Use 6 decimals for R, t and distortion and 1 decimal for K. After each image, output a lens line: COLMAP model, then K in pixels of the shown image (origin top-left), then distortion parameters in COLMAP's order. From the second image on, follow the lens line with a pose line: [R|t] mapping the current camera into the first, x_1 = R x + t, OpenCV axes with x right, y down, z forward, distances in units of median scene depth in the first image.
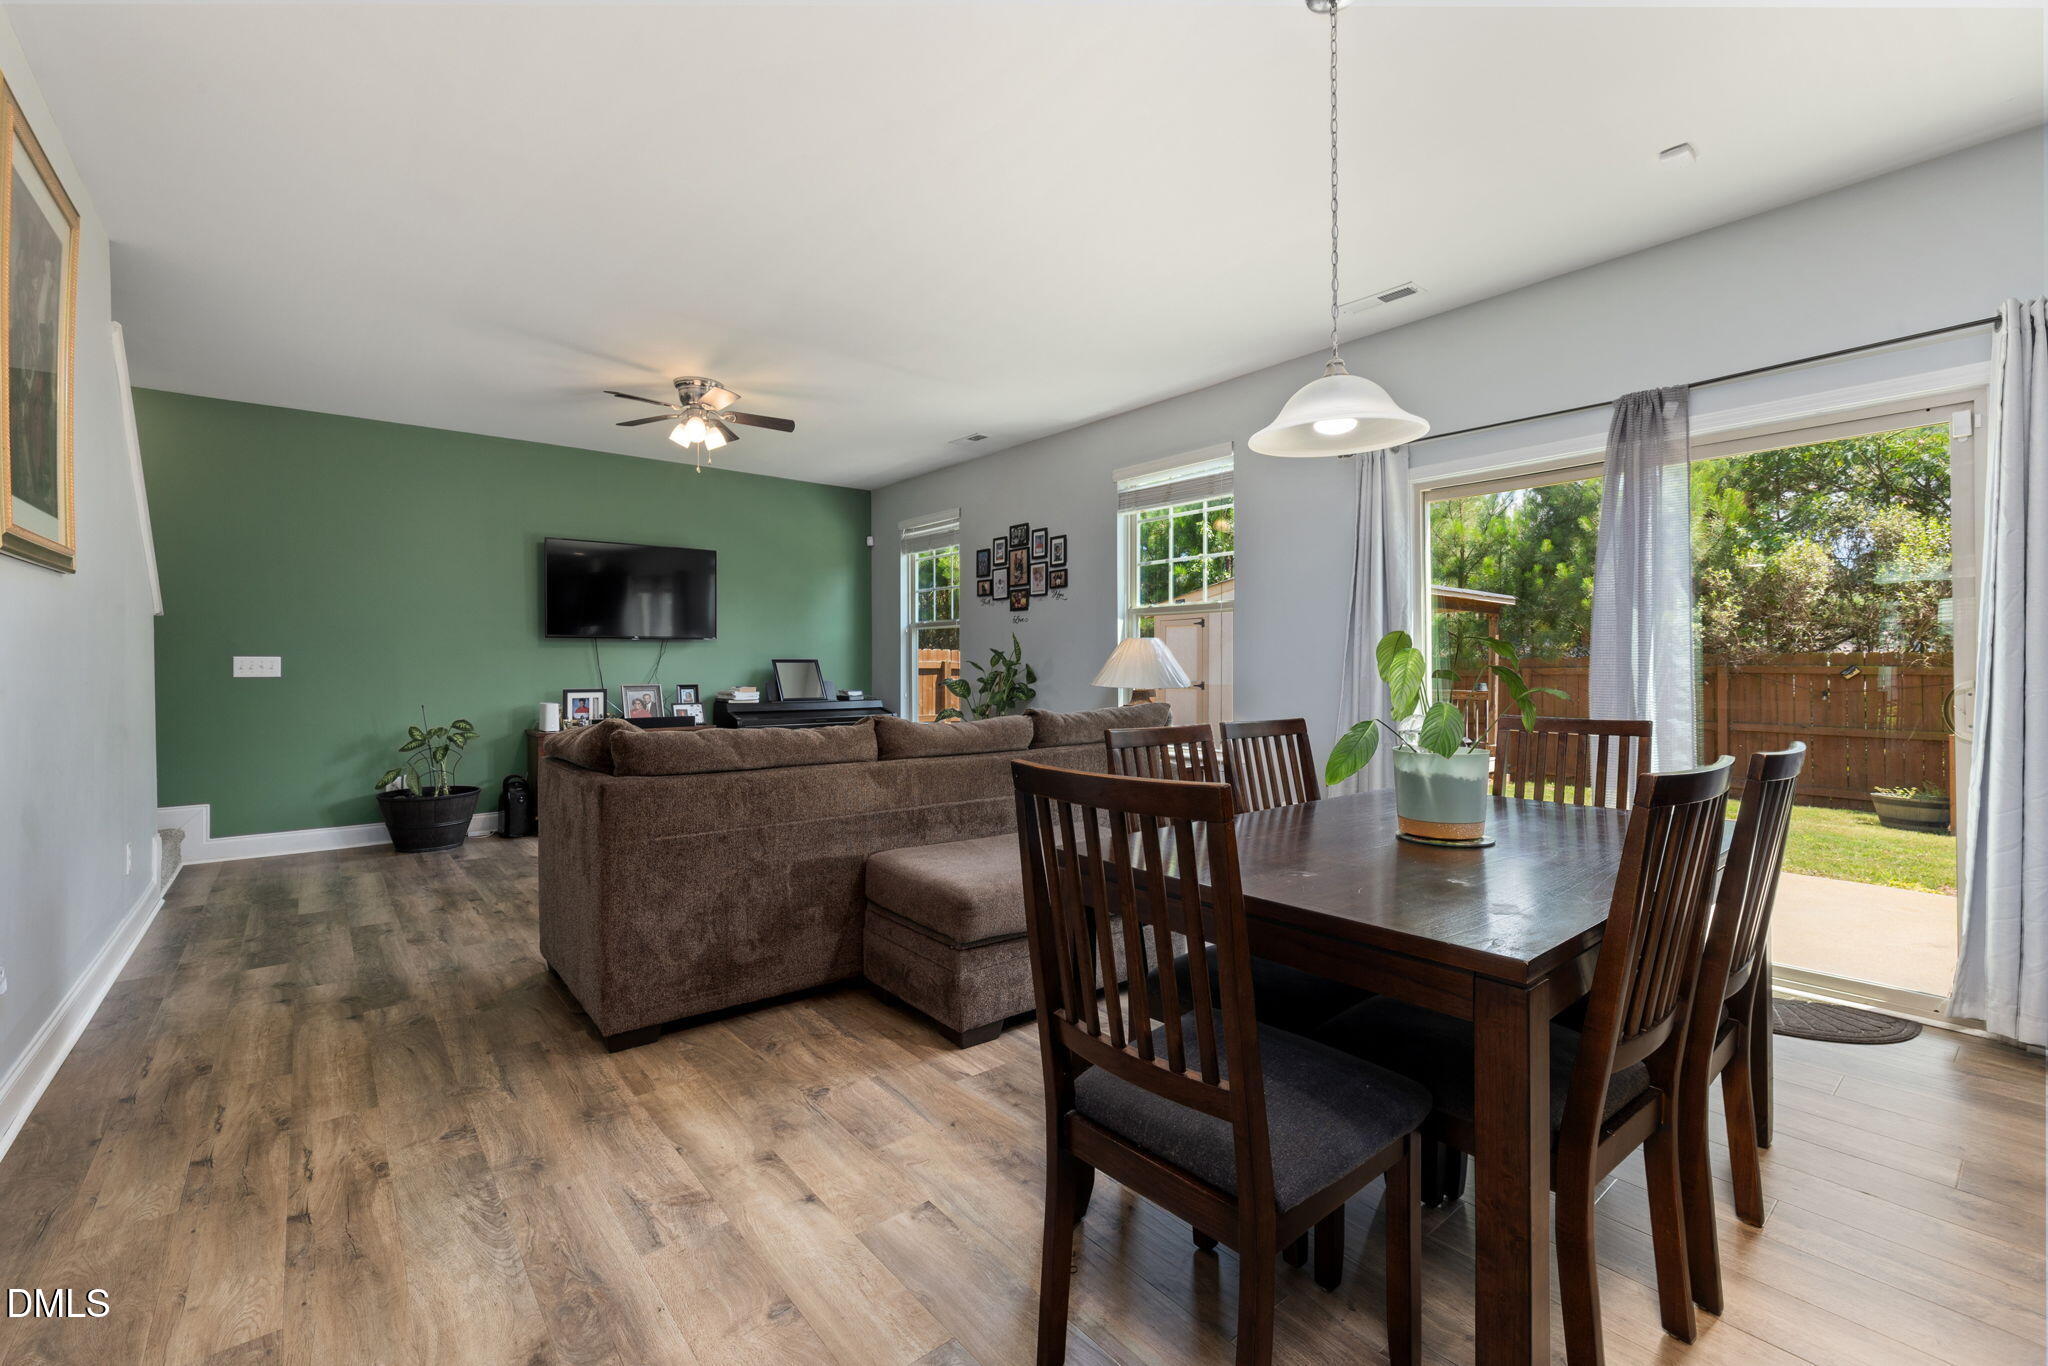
lens RADIAL K [[864.6, 0, 1015.6], [0, 864.6, 663.7], [0, 0, 1]] dist [-0.000082, -0.000345]
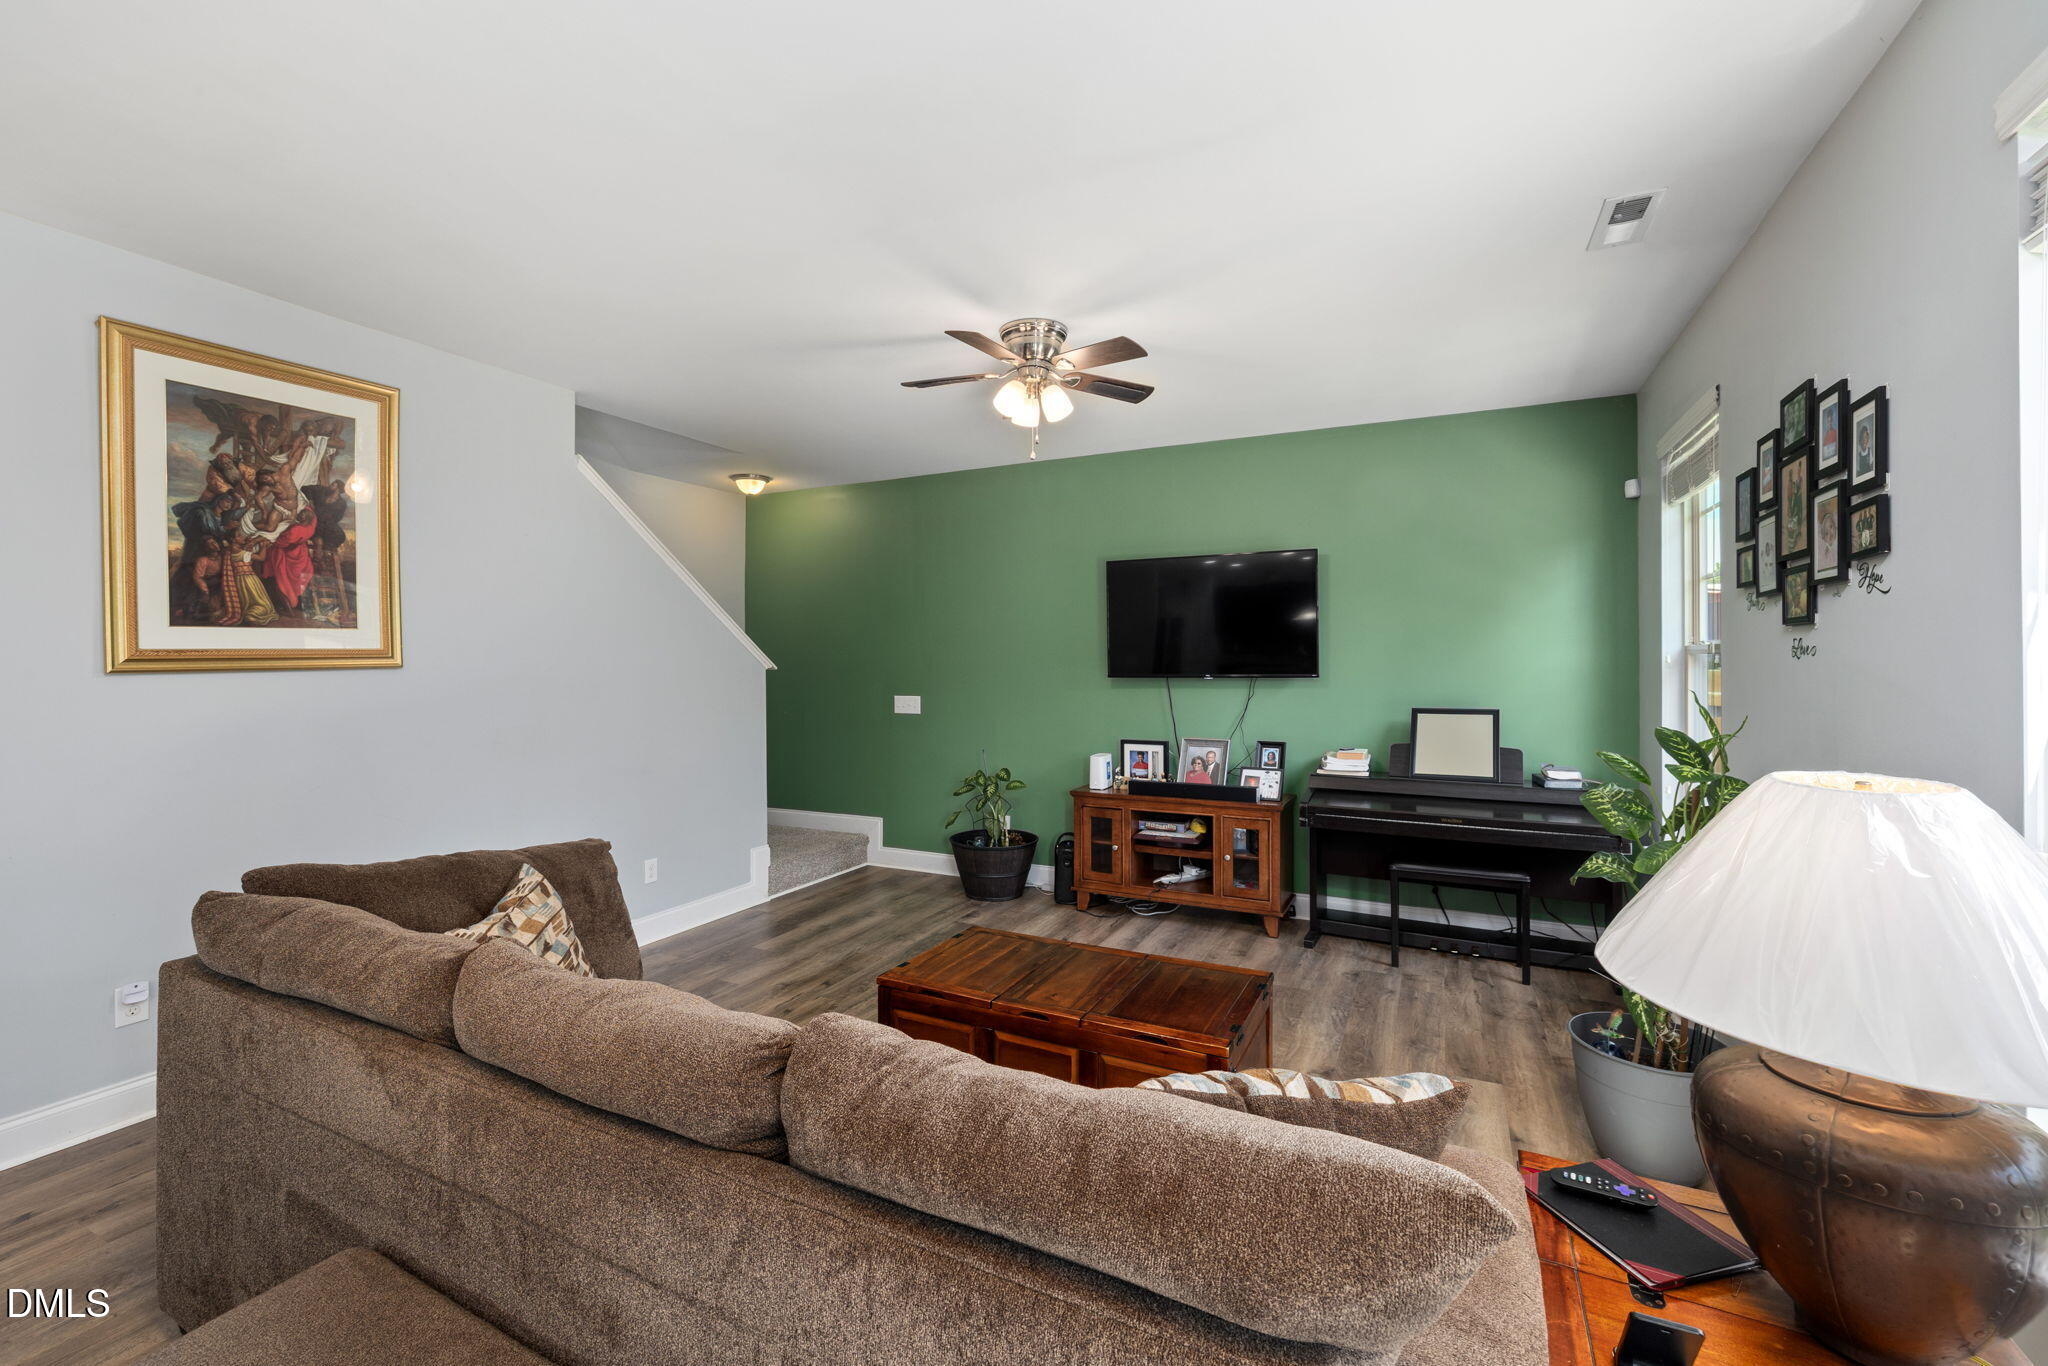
lens RADIAL K [[868.6, 0, 1013.9], [0, 868.6, 661.1], [0, 0, 1]] dist [-0.001506, 0.000557]
pose [[0.413324, 0.001462, -0.910583, 0.203901], [0.003329, 0.999990, 0.003116, -0.049258], [0.910578, -0.004320, 0.413315, 0.552921]]
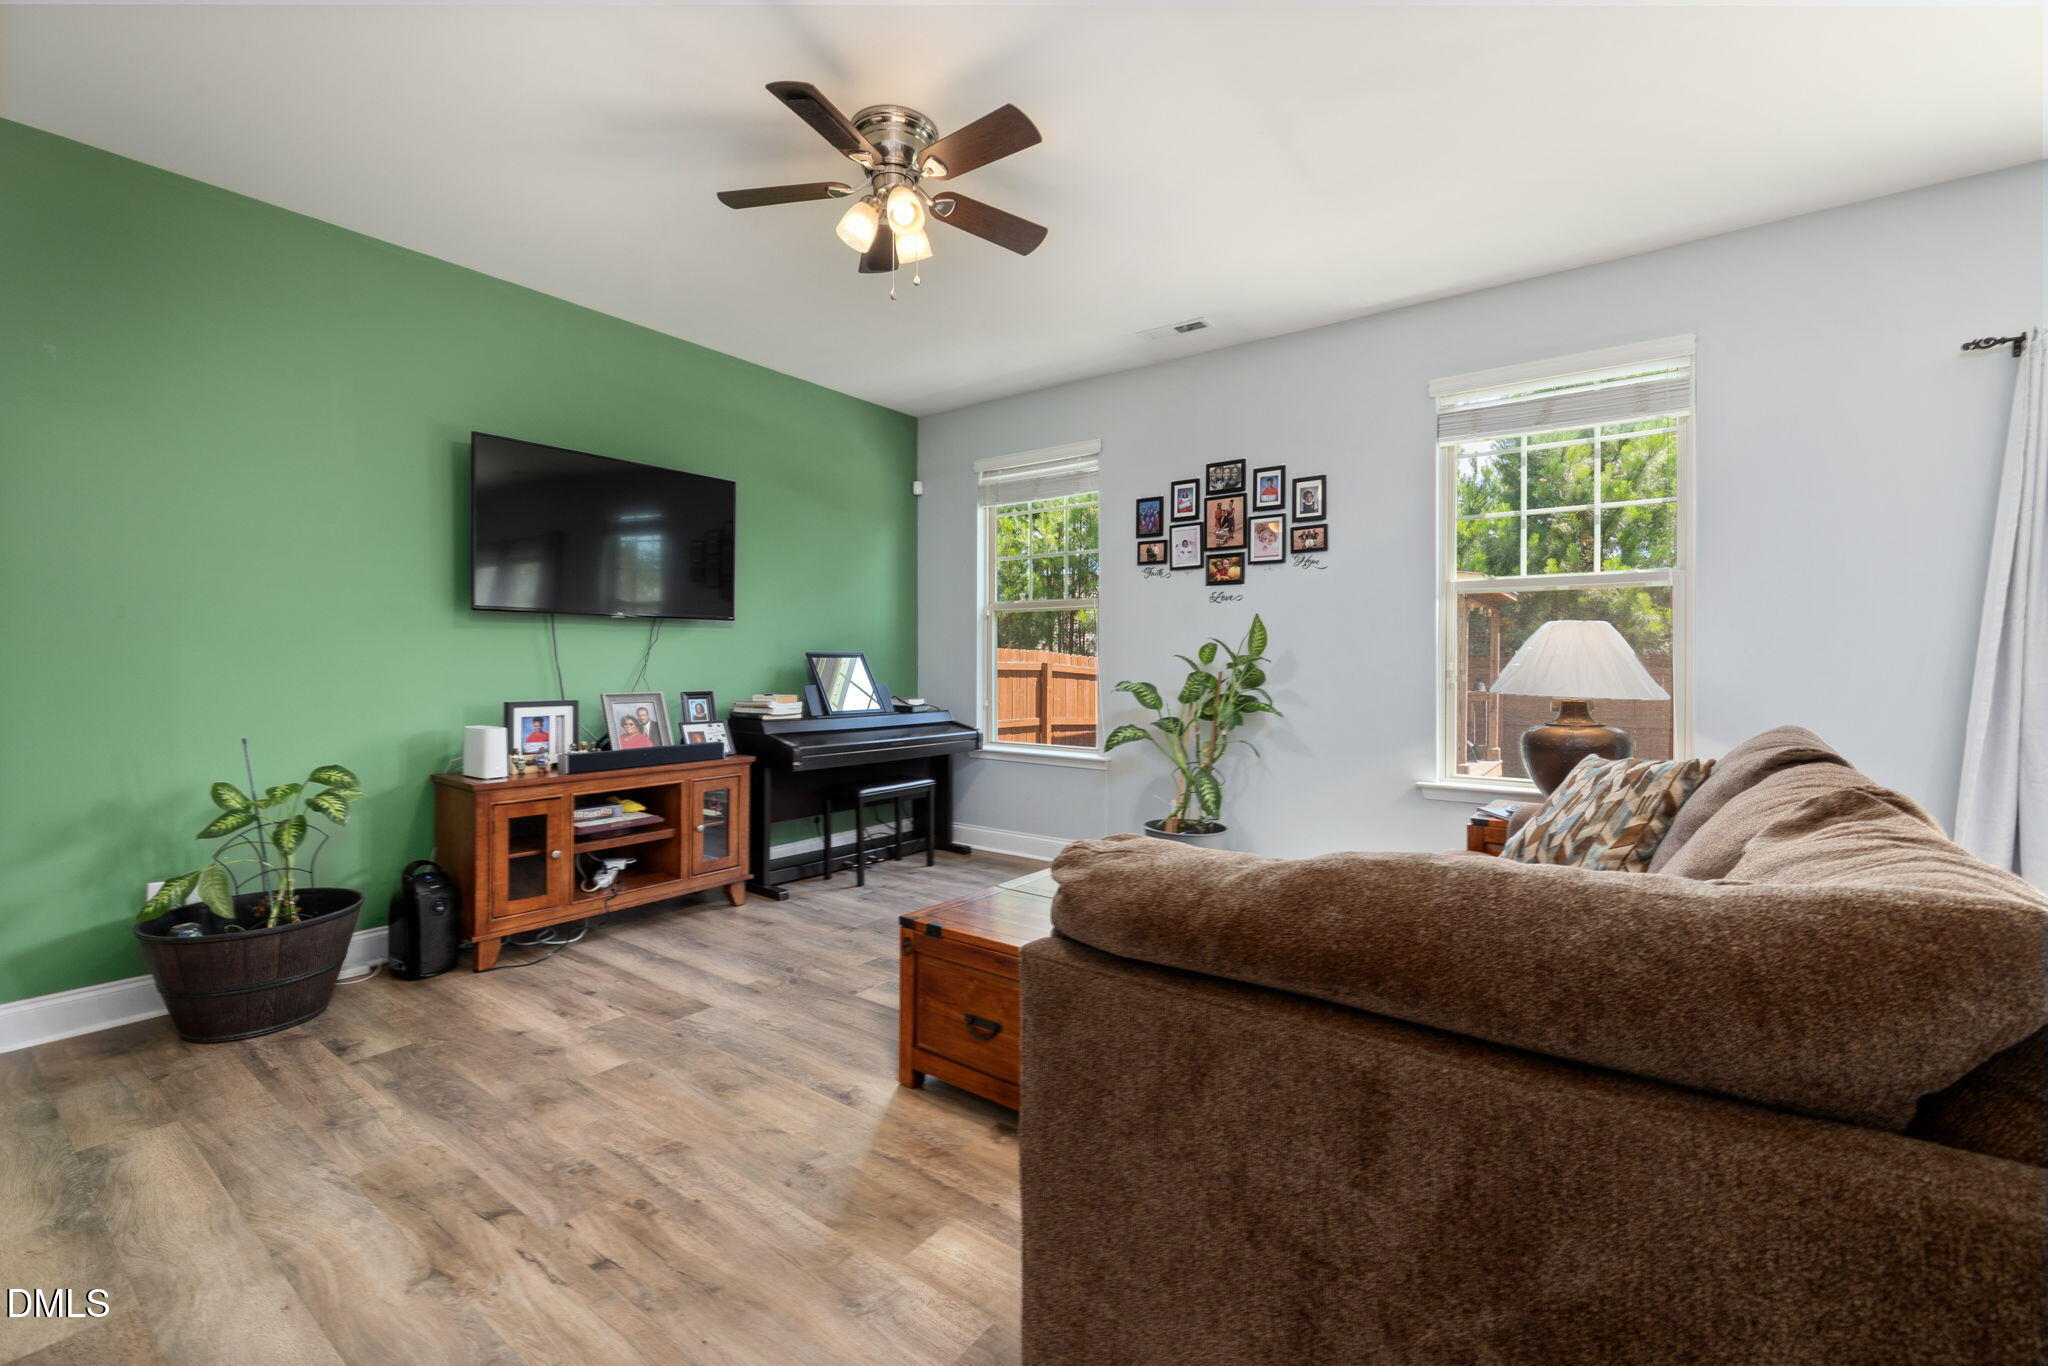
lens RADIAL K [[864.6, 0, 1015.6], [0, 864.6, 663.7], [0, 0, 1]] dist [-0.000082, -0.000345]
pose [[0.970322, 0.003185, 0.241795, -0.334069], [-0.004088, 0.999986, 0.003232, 0.001266], [-0.241781, -0.004124, 0.970322, 0.365155]]
